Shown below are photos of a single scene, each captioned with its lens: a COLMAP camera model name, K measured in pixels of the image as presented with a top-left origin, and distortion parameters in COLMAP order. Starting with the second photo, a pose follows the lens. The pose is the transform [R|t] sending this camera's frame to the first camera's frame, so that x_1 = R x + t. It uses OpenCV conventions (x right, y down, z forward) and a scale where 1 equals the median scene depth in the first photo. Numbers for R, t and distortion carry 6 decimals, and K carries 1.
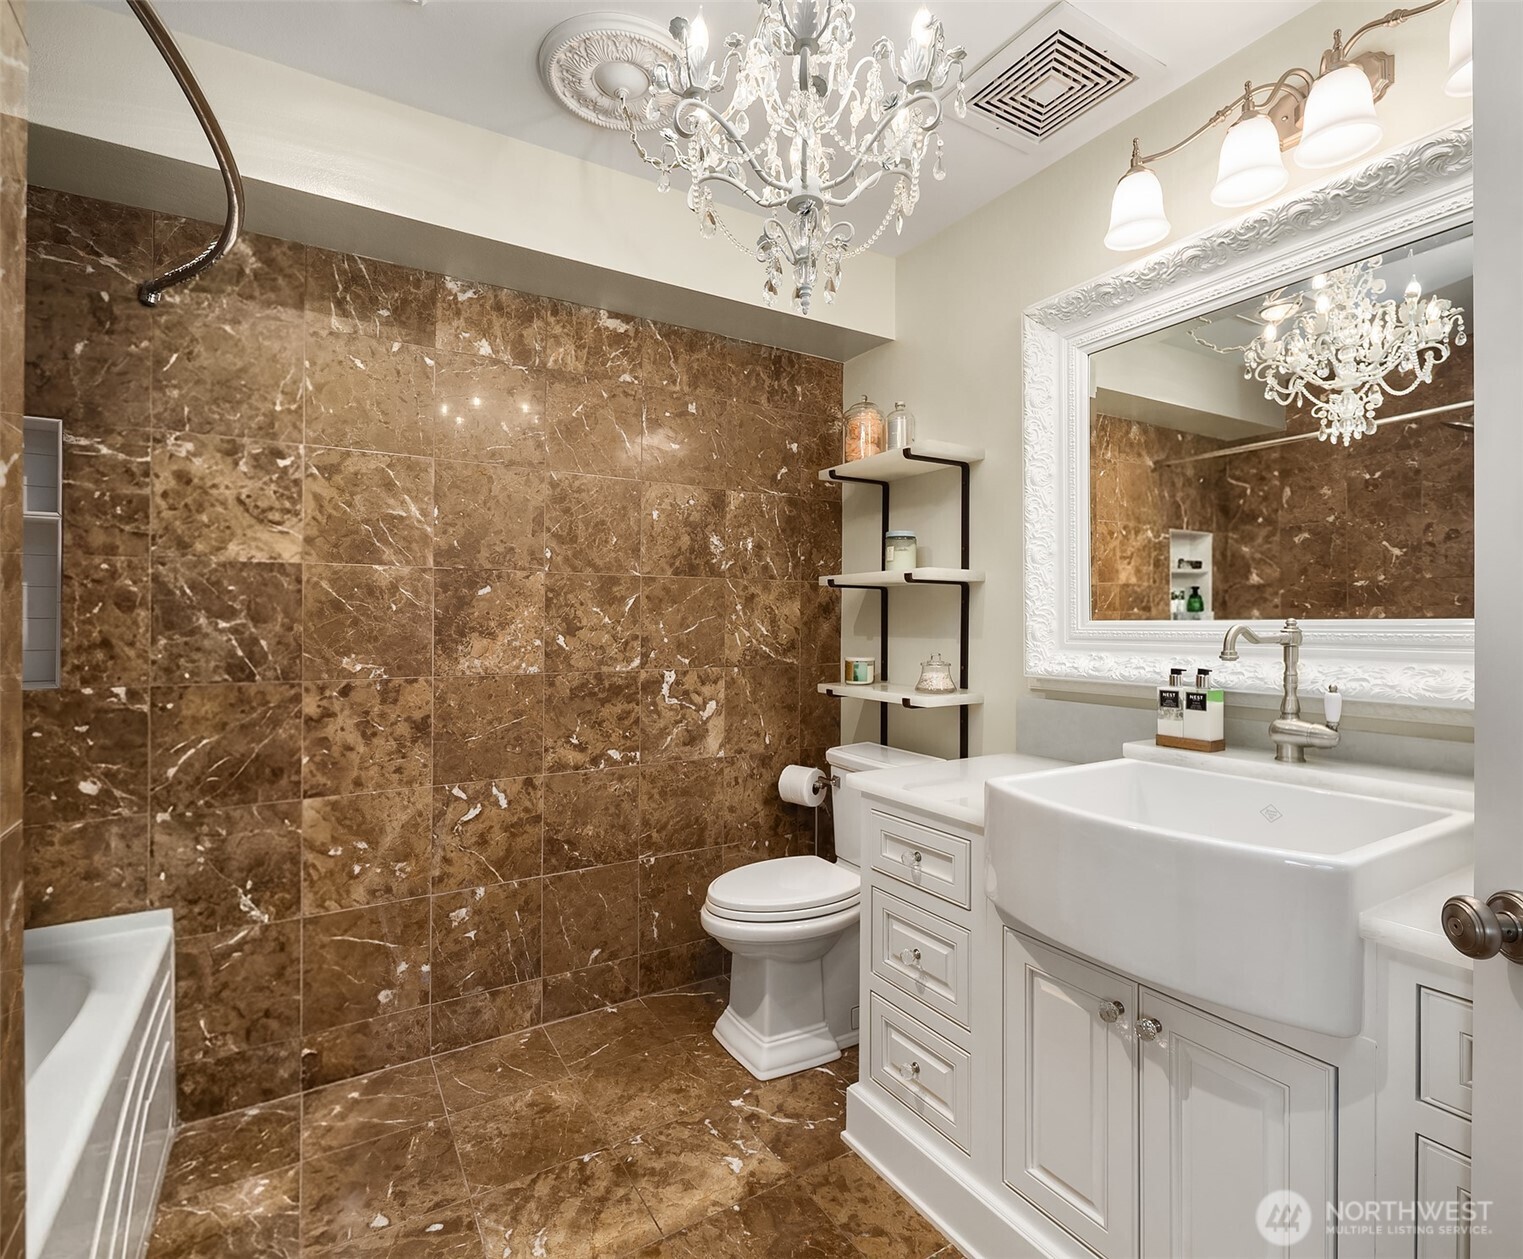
lens RADIAL K [[764.0, 0, 757.5], [0, 764.0, 629.3], [0, 0, 1]] dist [0.001486, -0.000043]
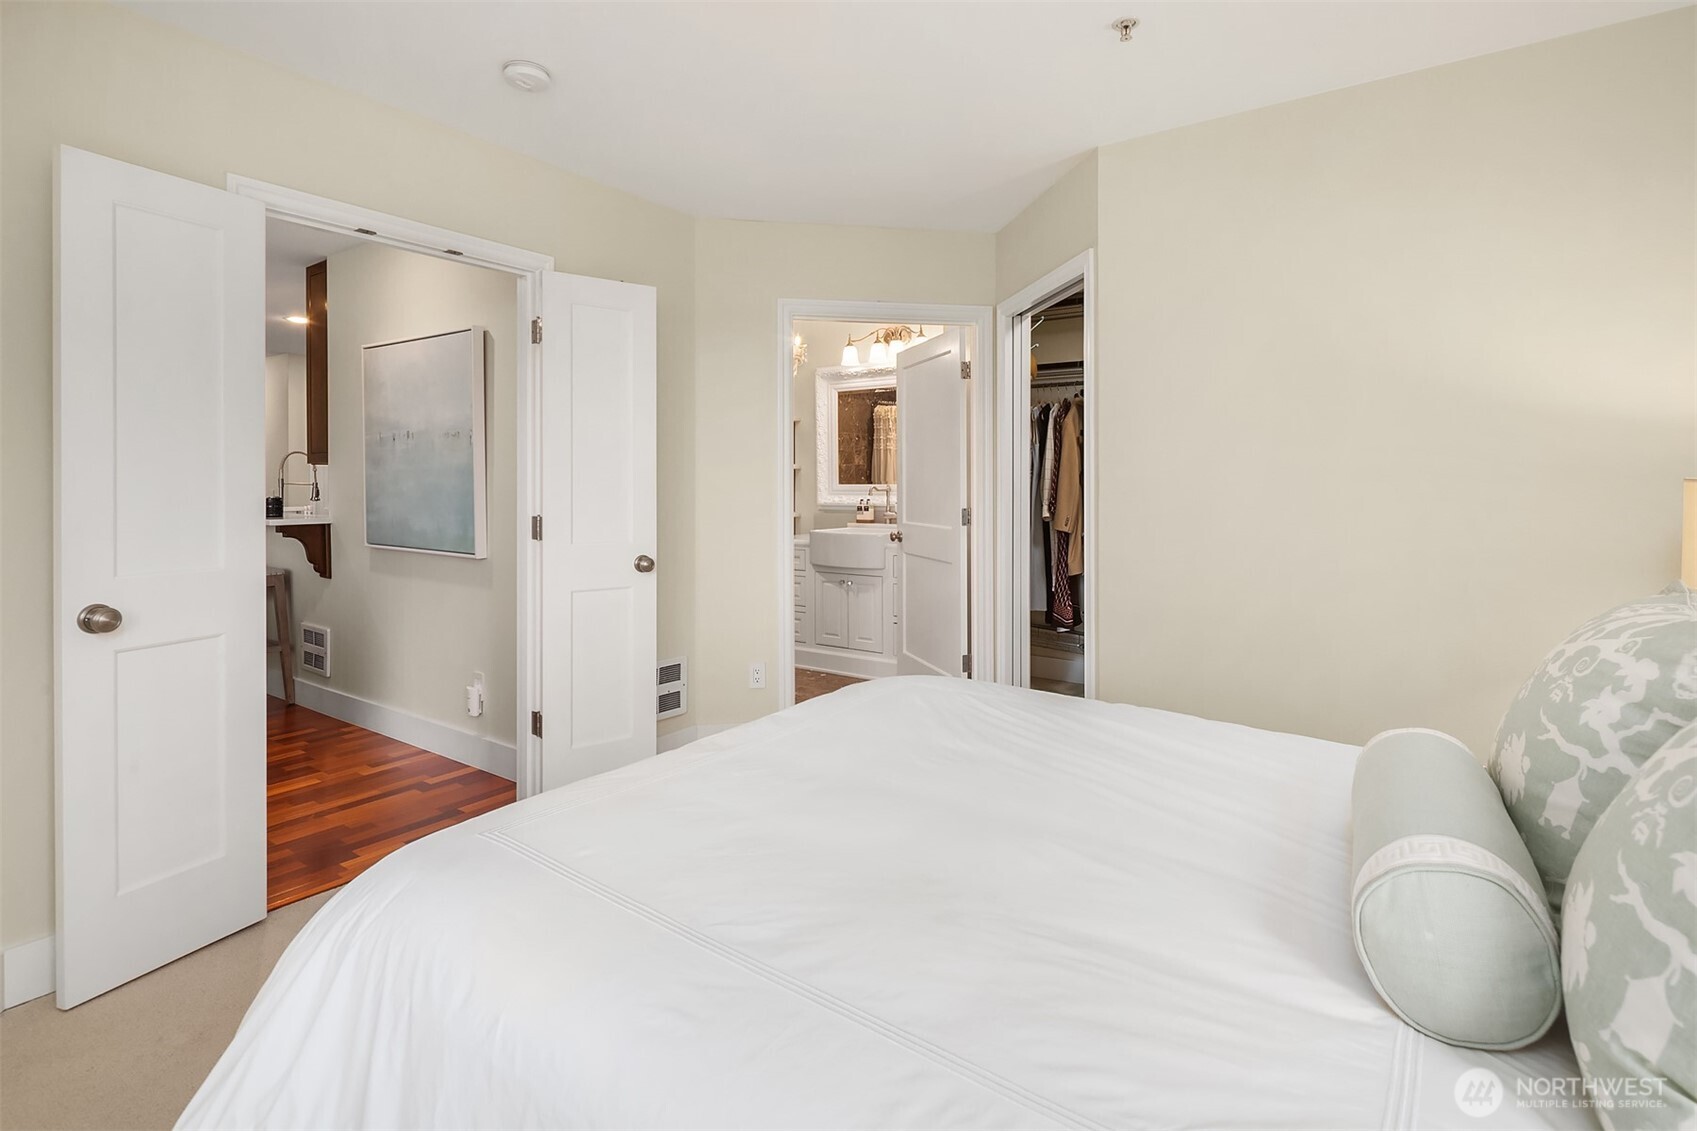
lens RADIAL K [[830.0, 0, 850.6], [0, 830.0, 566.0], [0, 0, 1]] dist [-0.000410, 0.000049]
pose [[0.918597, -0.042307, 0.392924, -0.914137], [0.005233, 0.995468, 0.094950, -0.003175], [-0.395160, -0.085164, 0.914656, -2.275494]]
